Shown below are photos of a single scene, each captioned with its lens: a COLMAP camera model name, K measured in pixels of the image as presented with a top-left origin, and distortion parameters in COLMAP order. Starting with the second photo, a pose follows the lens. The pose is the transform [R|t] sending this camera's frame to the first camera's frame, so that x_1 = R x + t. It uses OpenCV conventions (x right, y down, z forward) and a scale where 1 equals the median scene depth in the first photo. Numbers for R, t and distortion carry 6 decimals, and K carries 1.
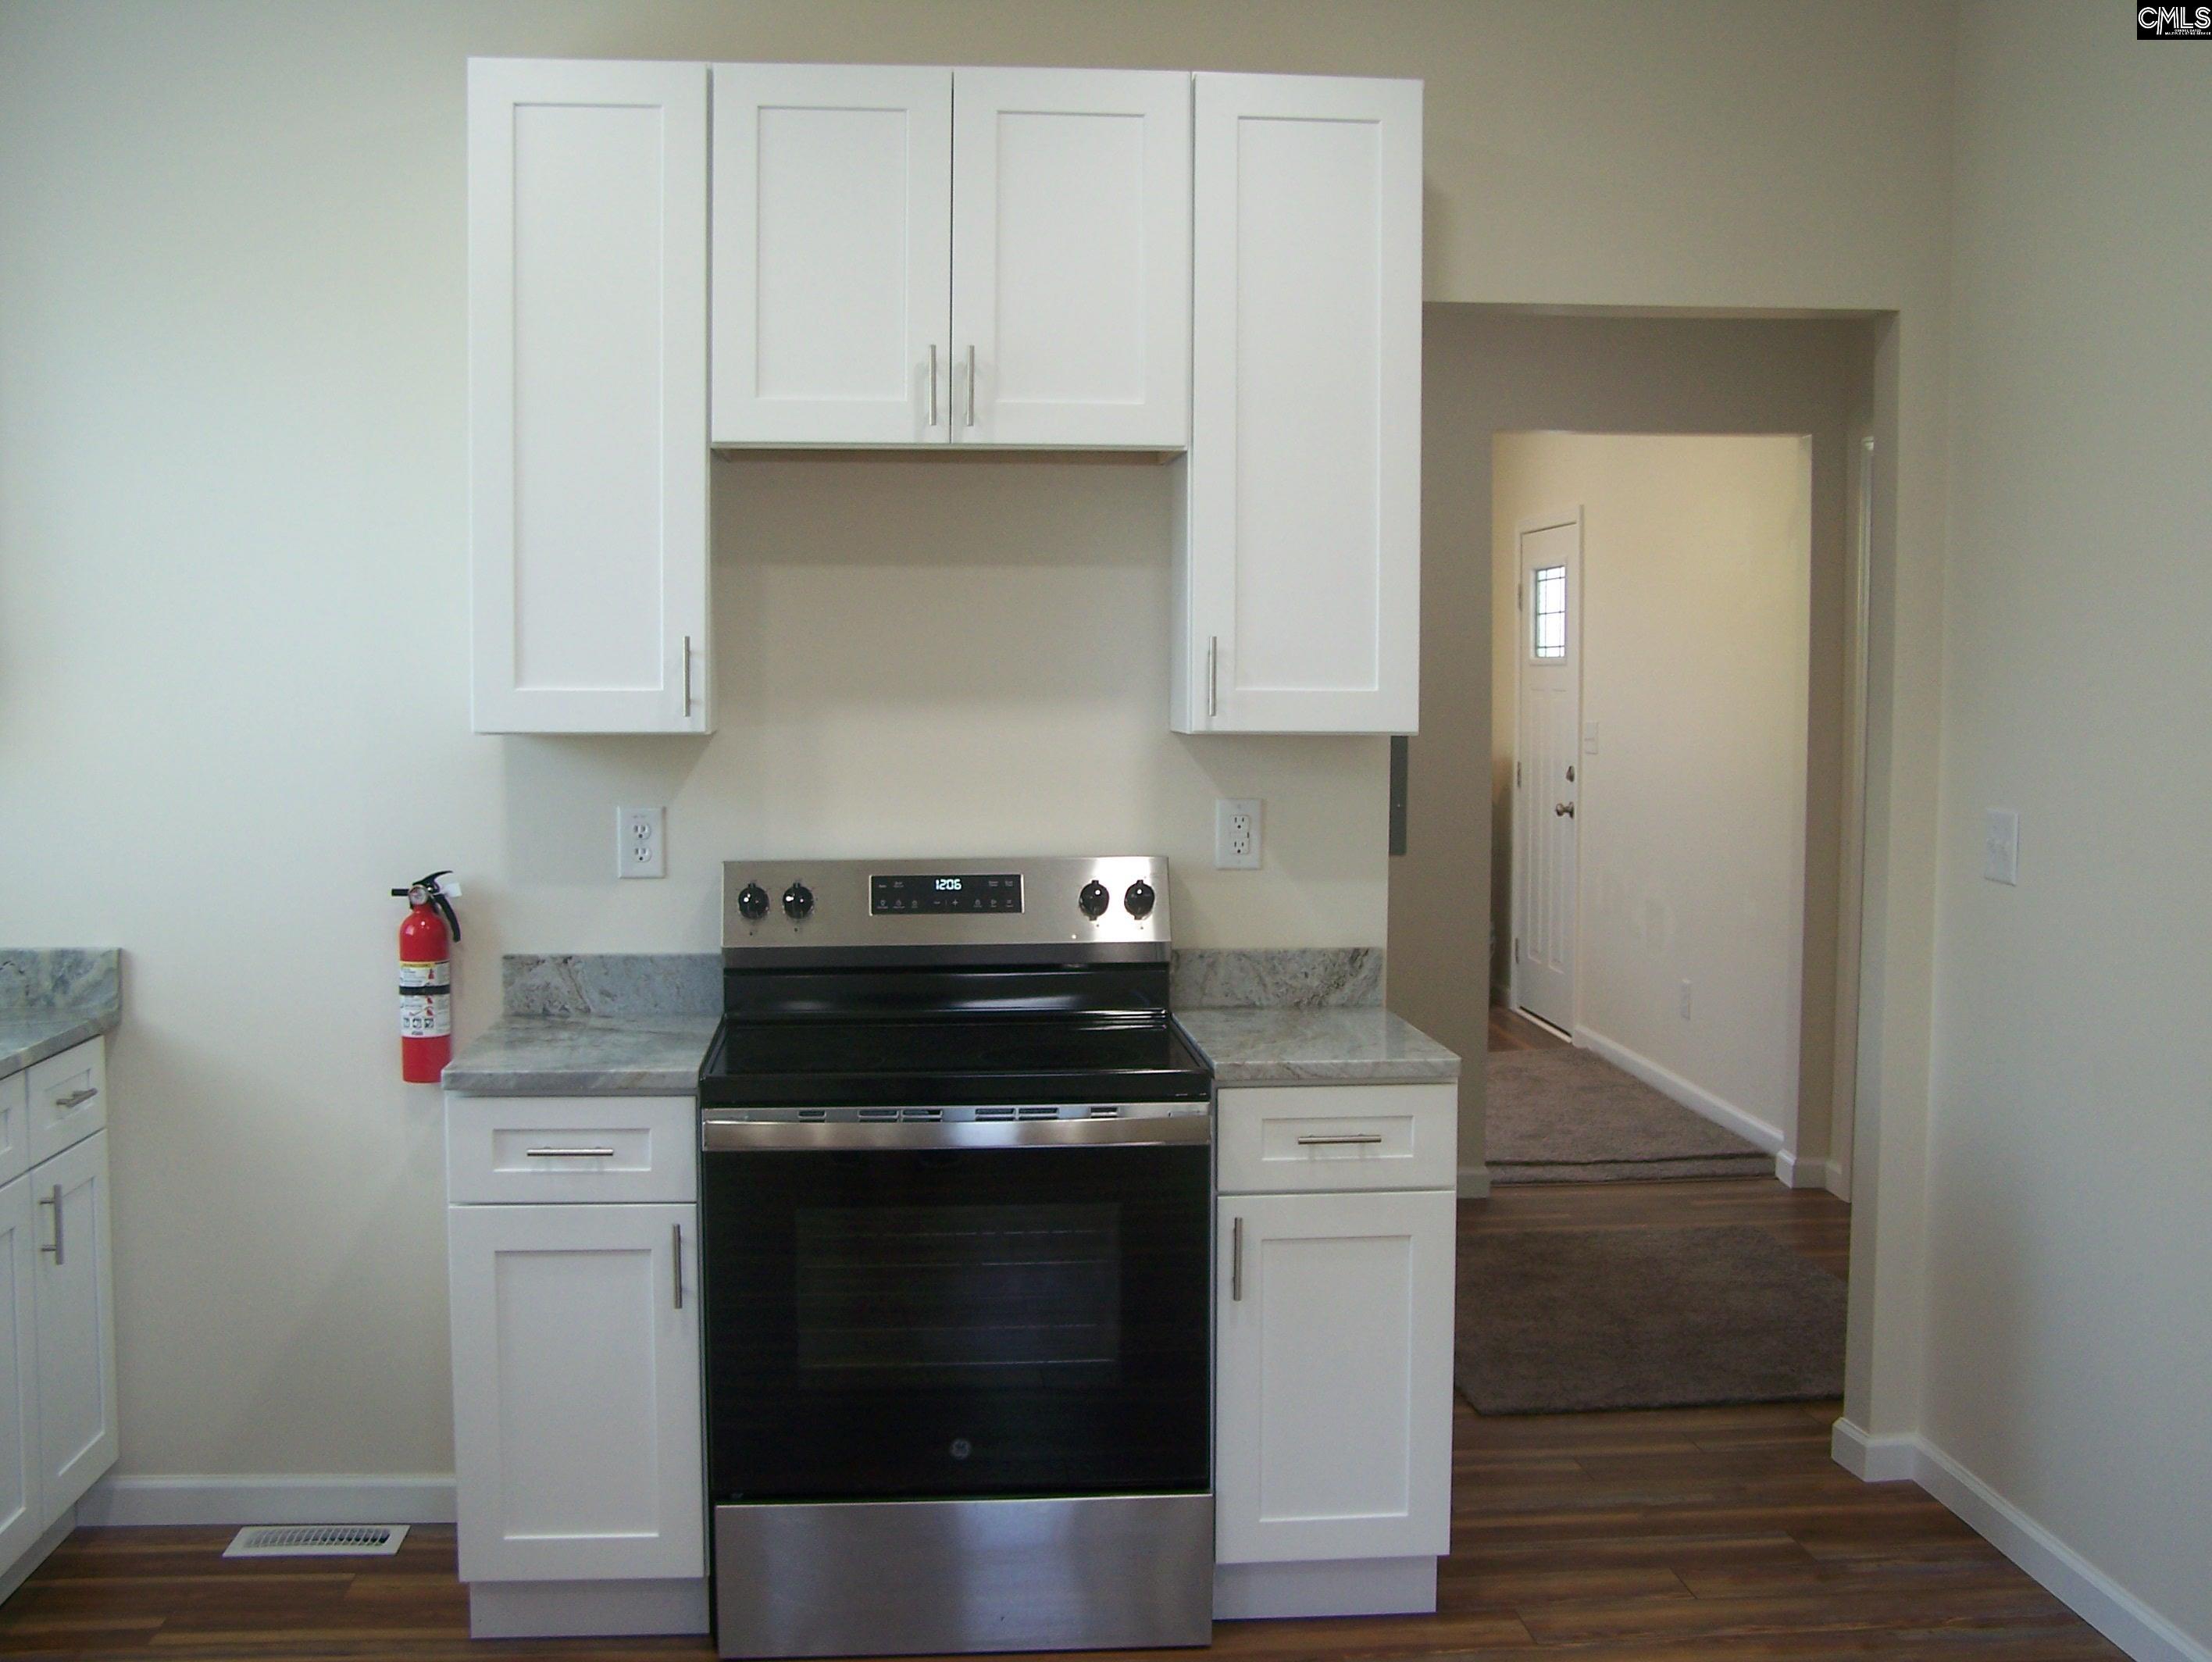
lens RADIAL K [[2495.9, 0, 1112.0], [0, 2495.9, 844.3], [0, 0, 1]] dist [-0.190530, 0.396587]
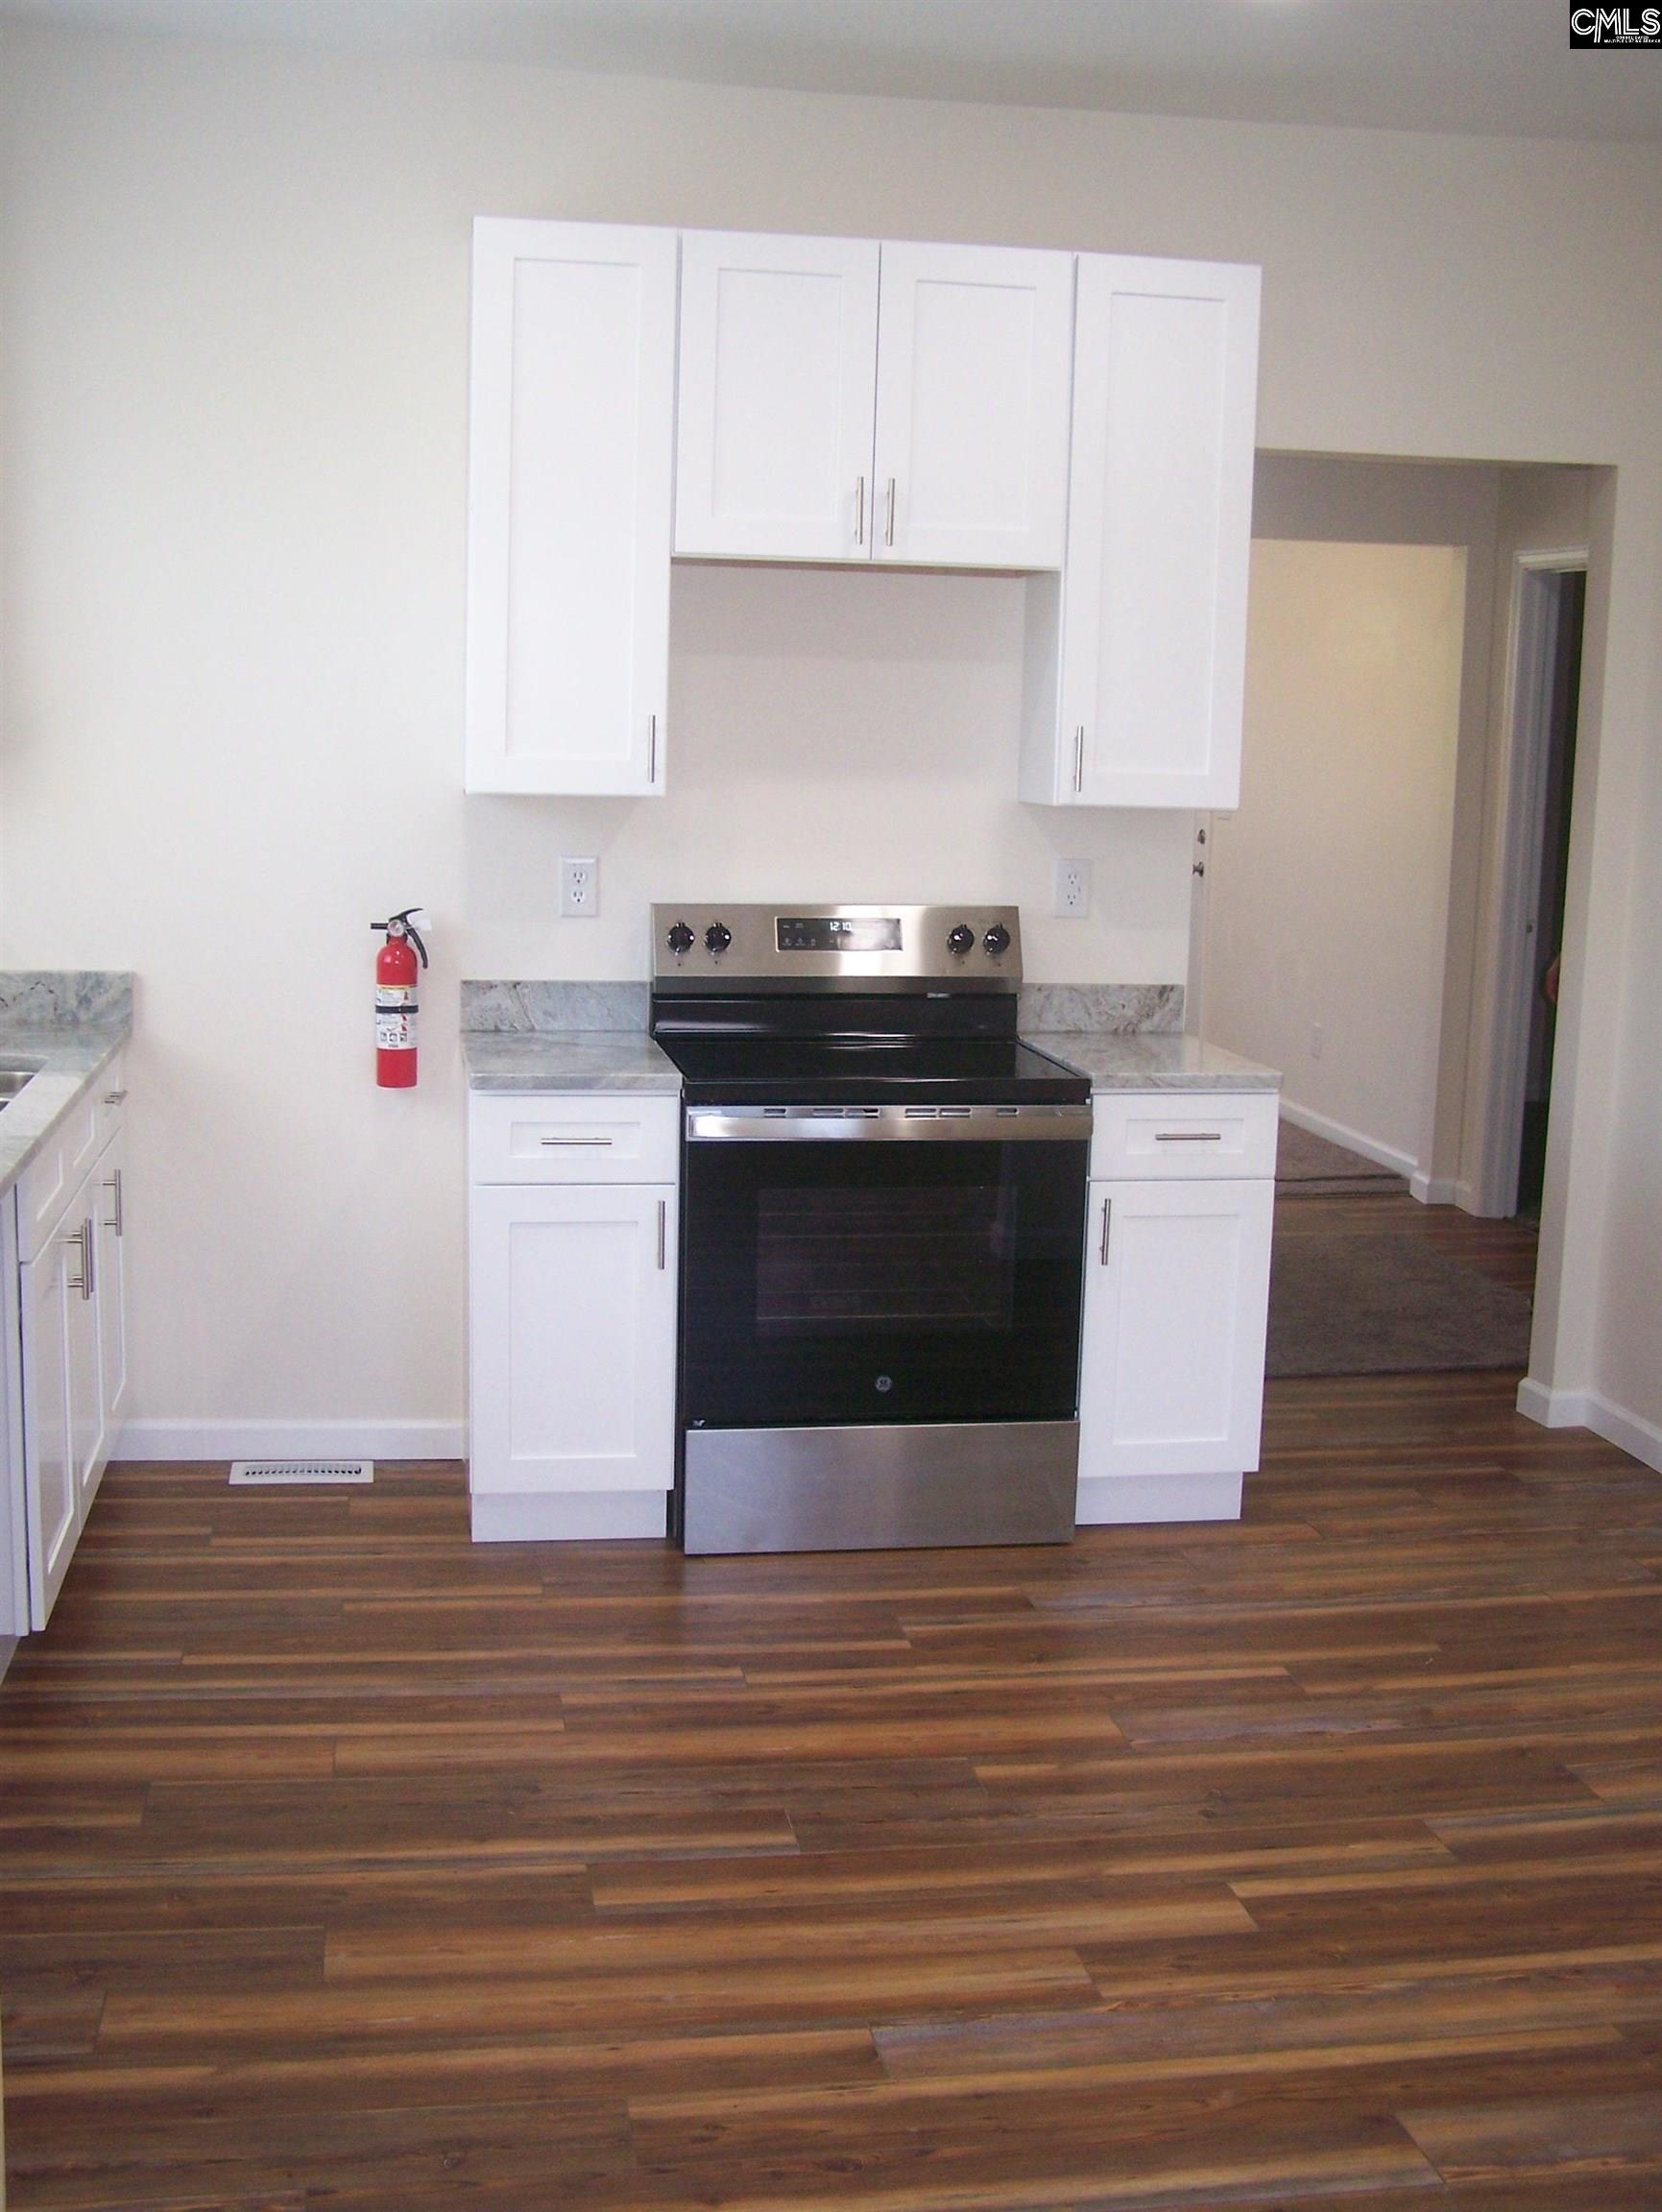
lens RADIAL K [[2445.0, 0, 831.0], [0, 2445.0, 1106.0], [0, 0, 1]] dist [-0.183083, 0.369235]
pose [[0.996457, 0.010765, 0.083417, -0.170081], [-0.018019, 0.996071, 0.086706, 0.000614], [-0.082156, -0.087901, 0.992735, -0.176355]]
